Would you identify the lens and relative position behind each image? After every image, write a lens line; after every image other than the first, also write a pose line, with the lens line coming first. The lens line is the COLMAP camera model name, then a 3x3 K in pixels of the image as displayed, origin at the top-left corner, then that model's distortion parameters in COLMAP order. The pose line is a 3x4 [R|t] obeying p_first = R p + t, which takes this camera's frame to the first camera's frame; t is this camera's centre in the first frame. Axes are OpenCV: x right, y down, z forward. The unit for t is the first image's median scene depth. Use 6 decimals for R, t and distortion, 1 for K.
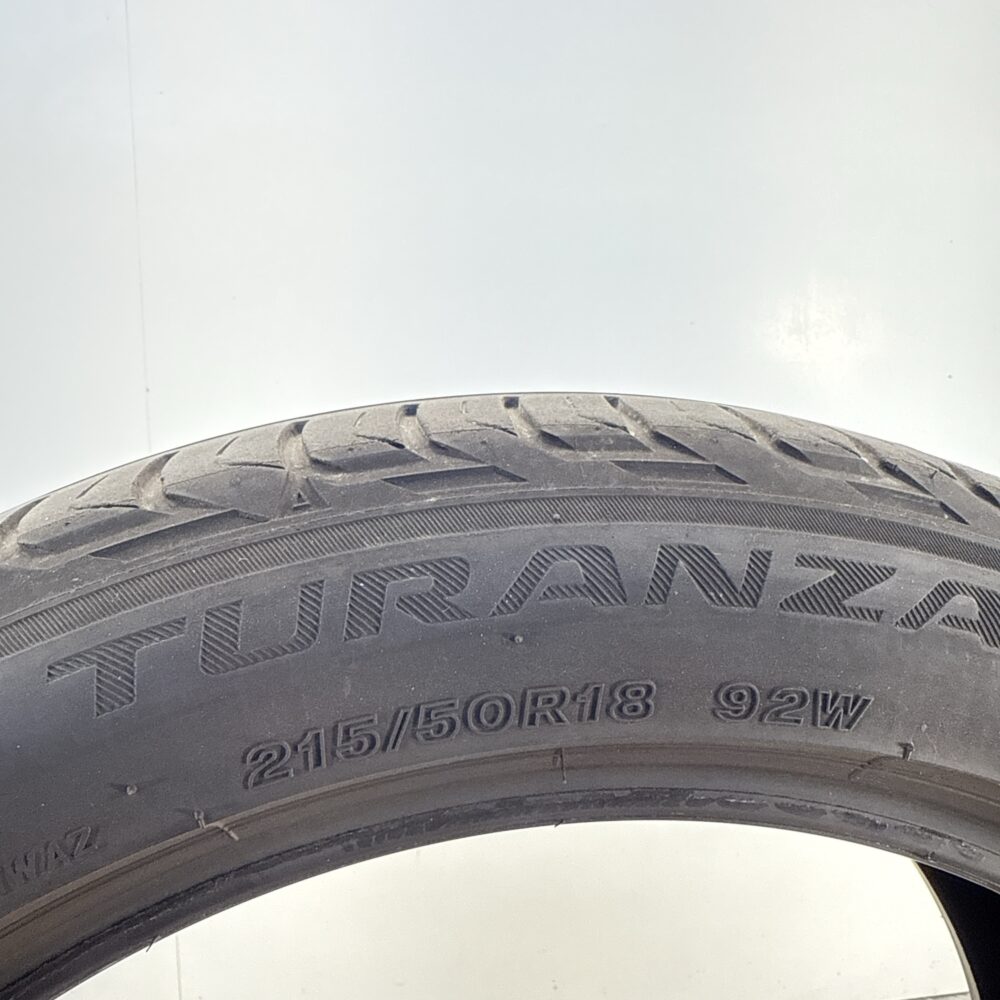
lens RADIAL K [[1060.8, 0, 498.0], [0, 1060.8, 495.0], [0, 0, 1]] dist [-0.022144, 0.011883]
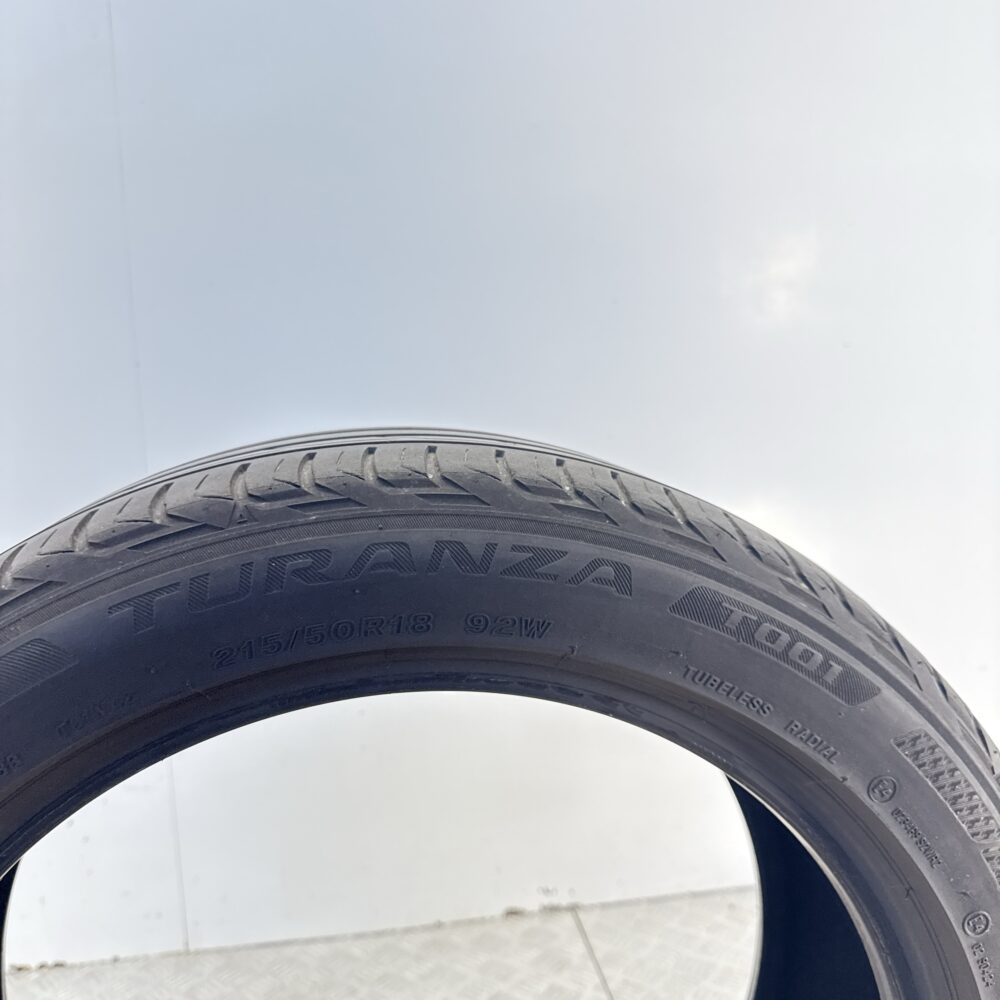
lens RADIAL K [[1006.0, 0, 500.0], [0, 1006.0, 500.0], [0, 0, 1]] dist [0.143004, -0.471303]
pose [[0.999722, -0.002091, 0.023472, 0.220352], [0.000710, 0.998276, 0.058689, -0.127789], [-0.023554, -0.058656, 0.998000, -0.767256]]
